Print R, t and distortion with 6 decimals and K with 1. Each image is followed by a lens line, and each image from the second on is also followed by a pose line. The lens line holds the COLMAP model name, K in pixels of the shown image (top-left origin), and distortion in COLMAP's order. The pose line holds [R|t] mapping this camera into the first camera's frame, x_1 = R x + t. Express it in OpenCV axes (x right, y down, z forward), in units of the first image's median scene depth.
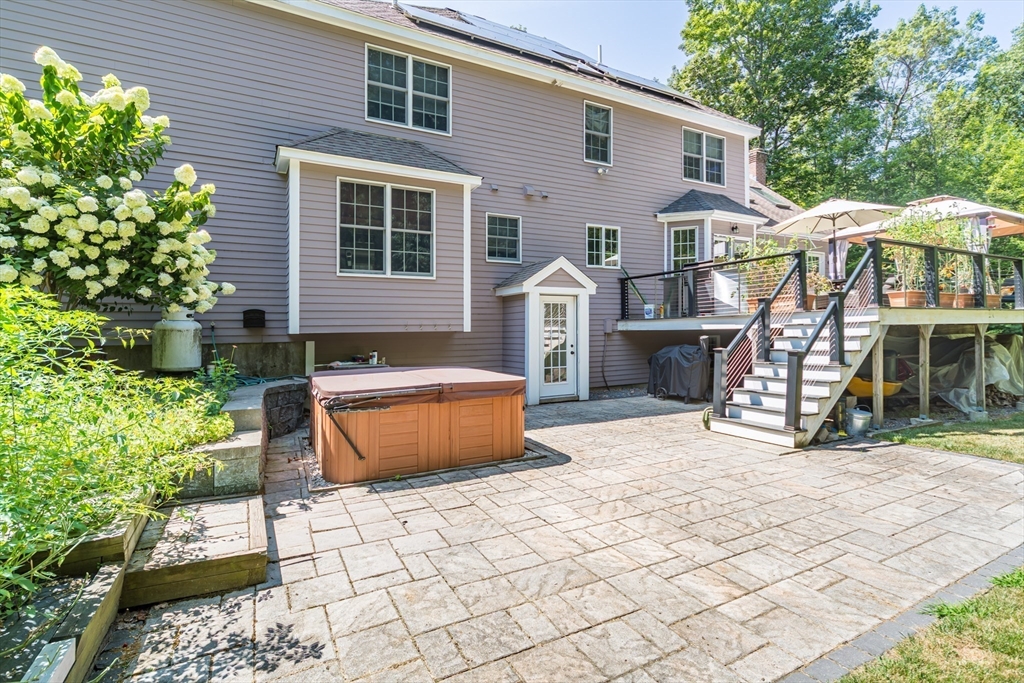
lens RADIAL K [[486.3, 0, 508.3], [0, 486.3, 334.5], [0, 0, 1]] dist [0.001290, 0.000237]
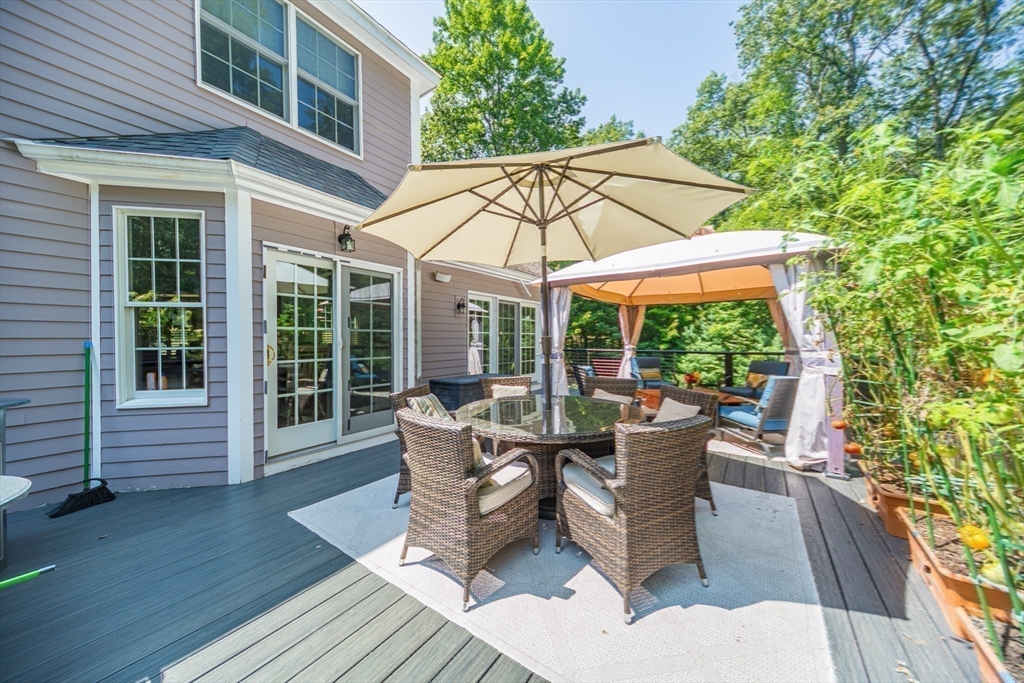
lens RADIAL K [[347.9, 0, 515.8], [0, 347.9, 345.7], [0, 0, 1]] dist [0.002405, 0.000170]
pose [[0.887934, 0.002417, 0.459964, 0.538398], [-0.004682, 0.999982, 0.003783, -0.152396], [-0.459947, -0.005513, 0.887929, 0.790022]]
